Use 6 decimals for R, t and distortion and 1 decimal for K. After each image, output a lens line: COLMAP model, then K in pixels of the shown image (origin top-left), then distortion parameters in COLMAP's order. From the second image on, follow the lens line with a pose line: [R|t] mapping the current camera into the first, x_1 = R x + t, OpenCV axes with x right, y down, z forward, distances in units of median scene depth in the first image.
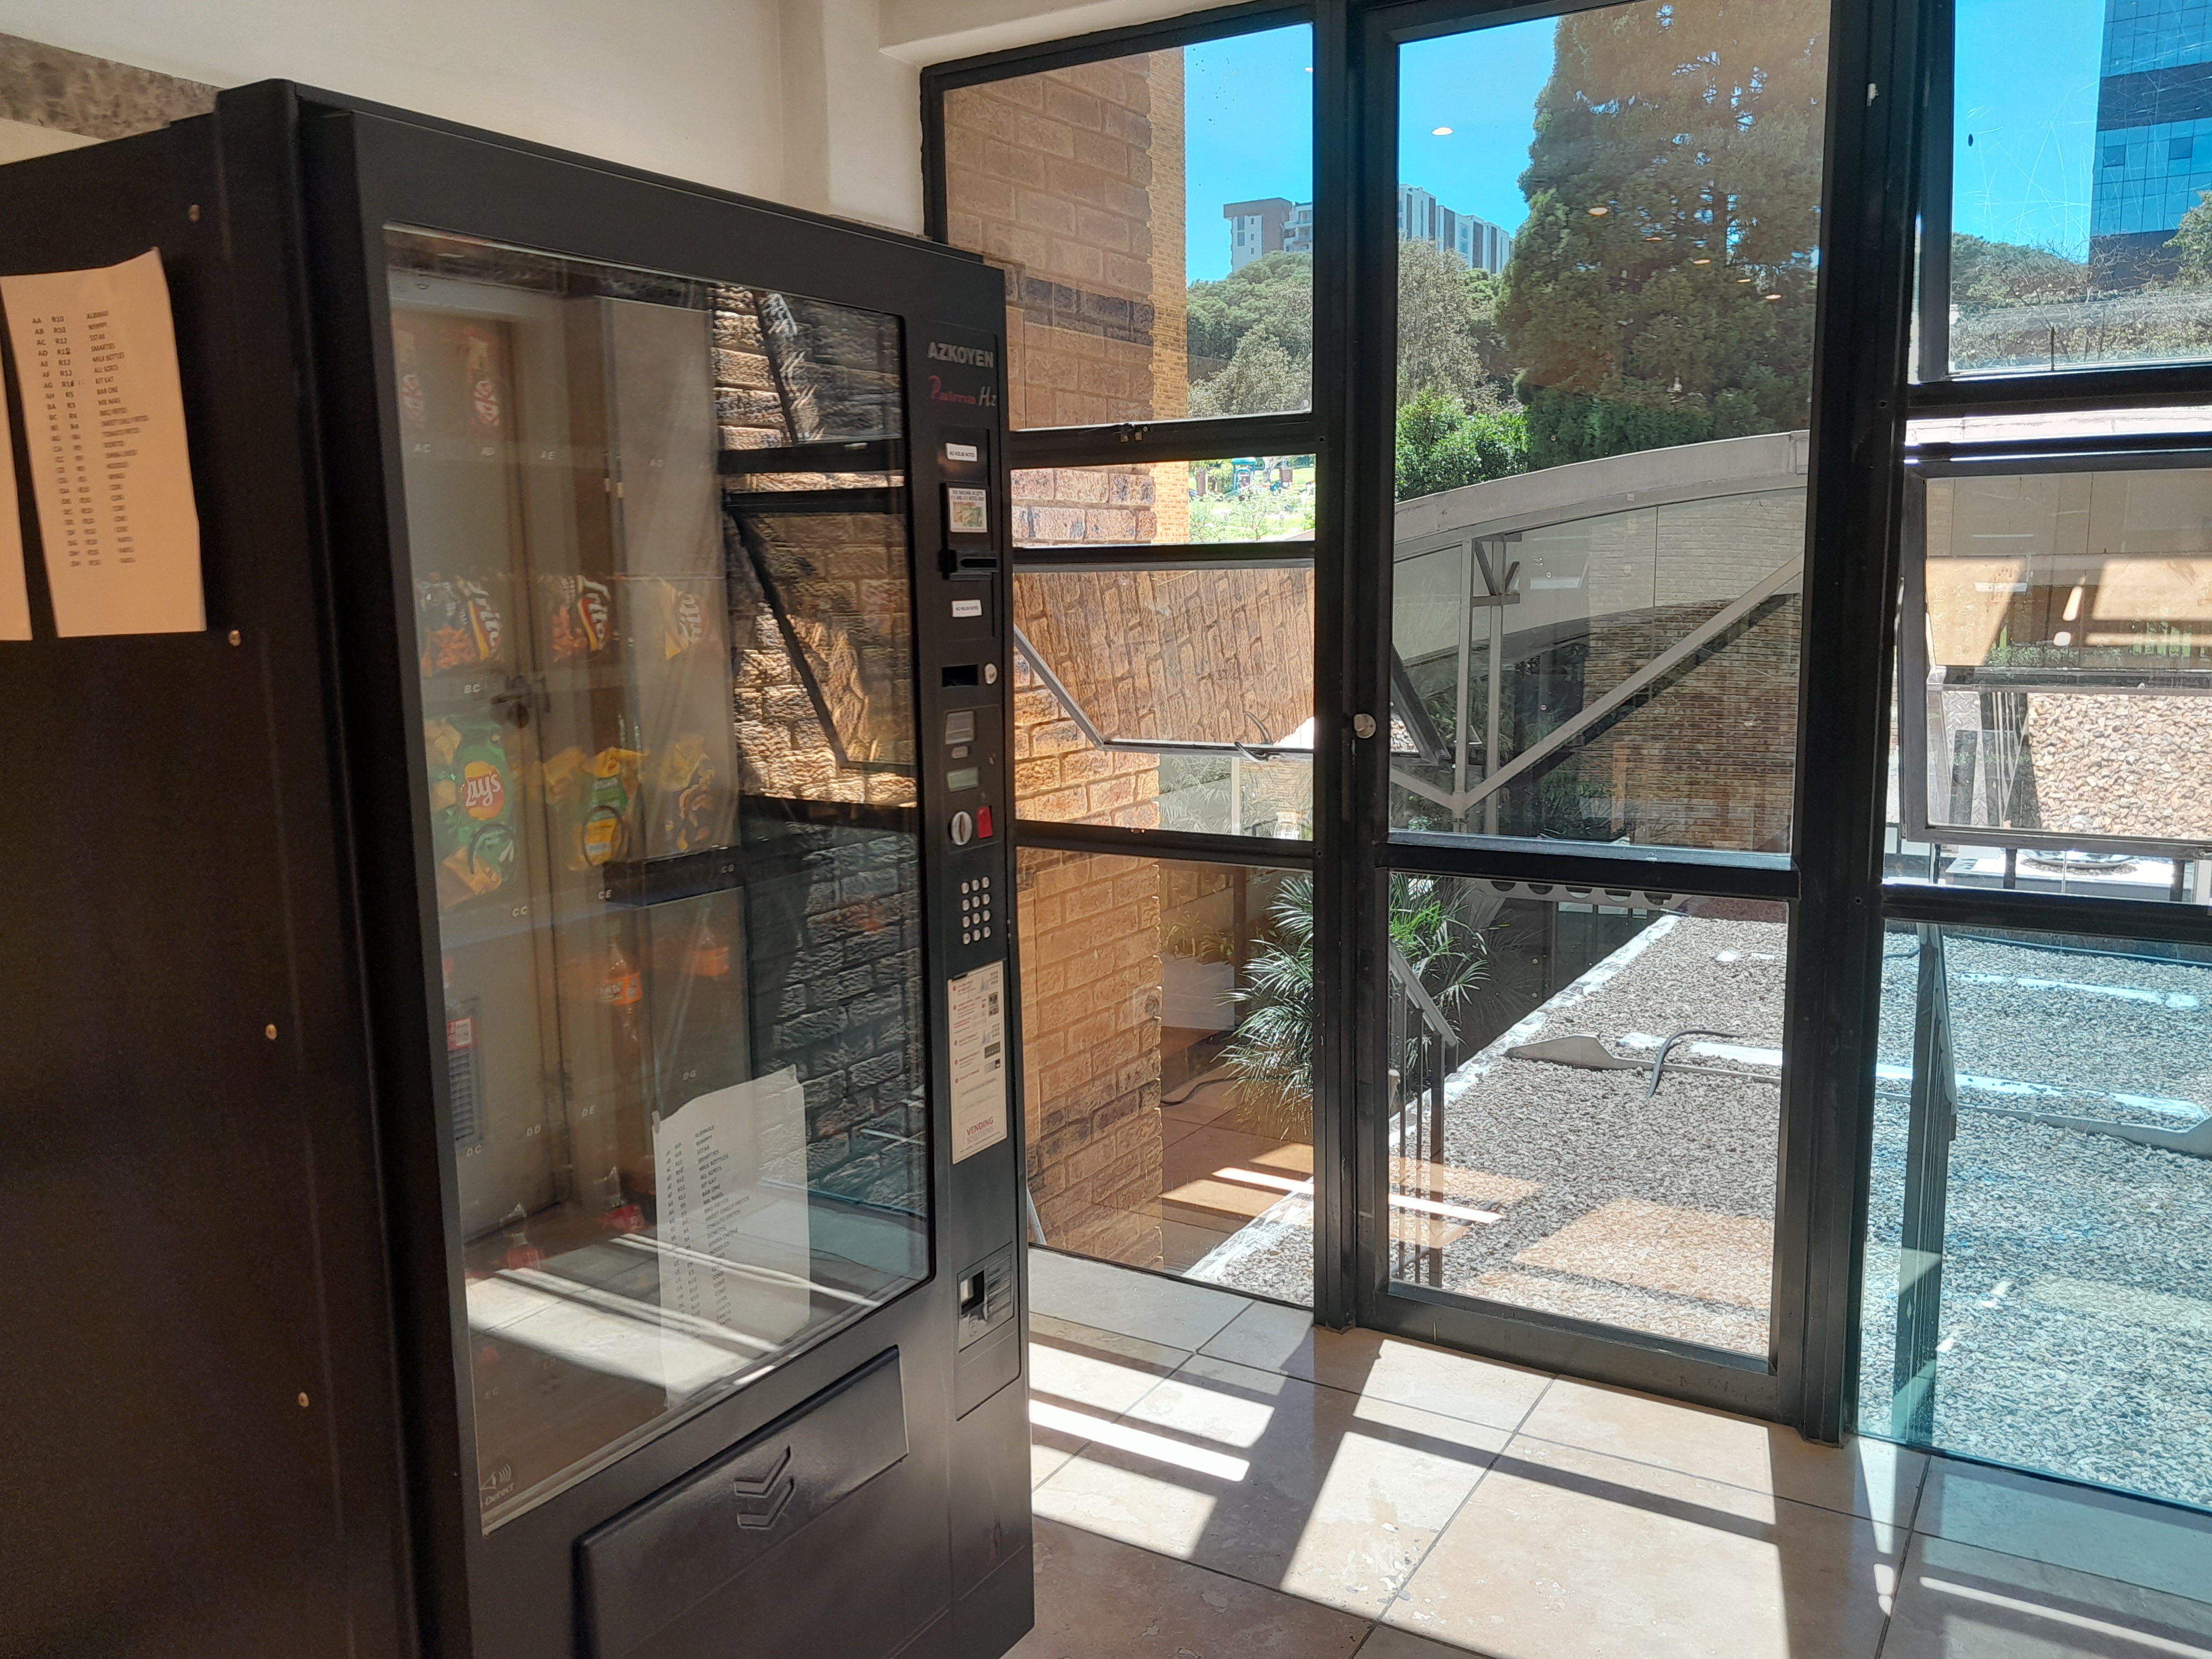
lens RADIAL K [[1738.6, 0, 1119.3], [0, 1738.6, 835.2], [0, 0, 1]] dist [0.067073, -0.098149]
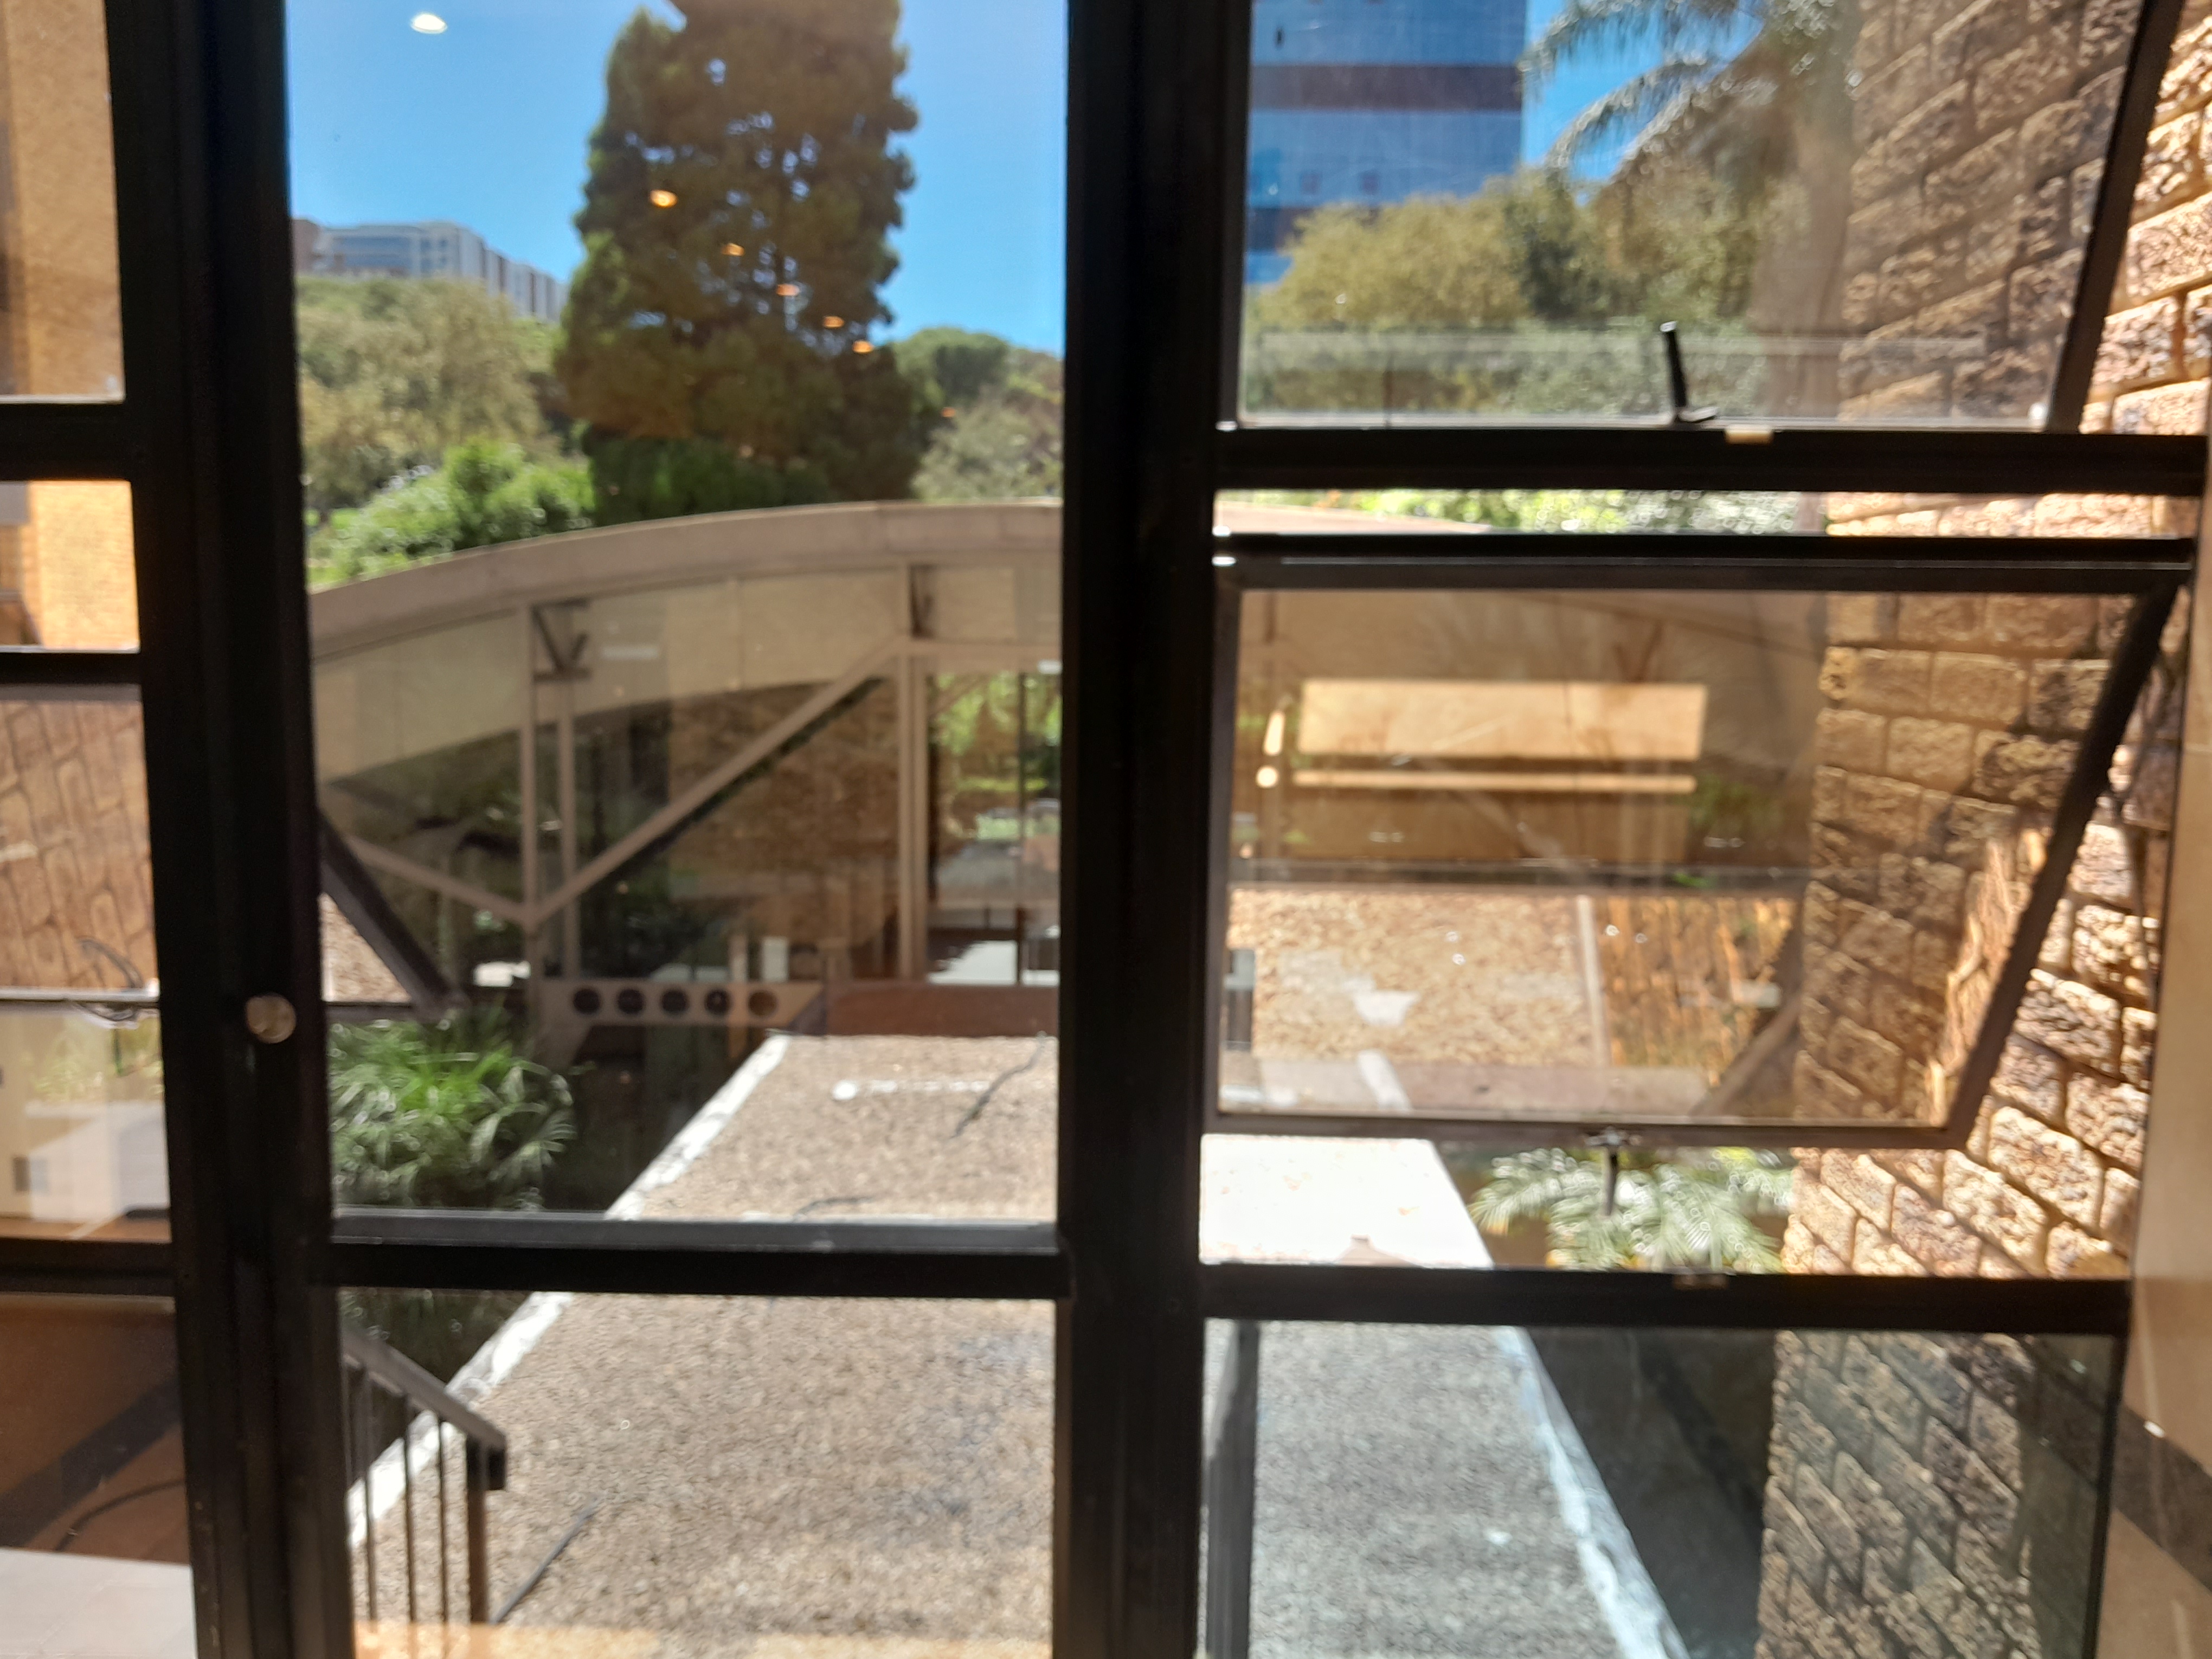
lens RADIAL K [[1738.6, 0, 1080.4], [0, 1738.6, 802.2], [0, 0, 1]] dist [0.067073, -0.098149]
pose [[0.880666, -0.027862, 0.472918, 0.076932], [0.051690, 0.997960, -0.037463, -0.067558], [-0.470910, 0.057438, 0.880310, 0.308397]]
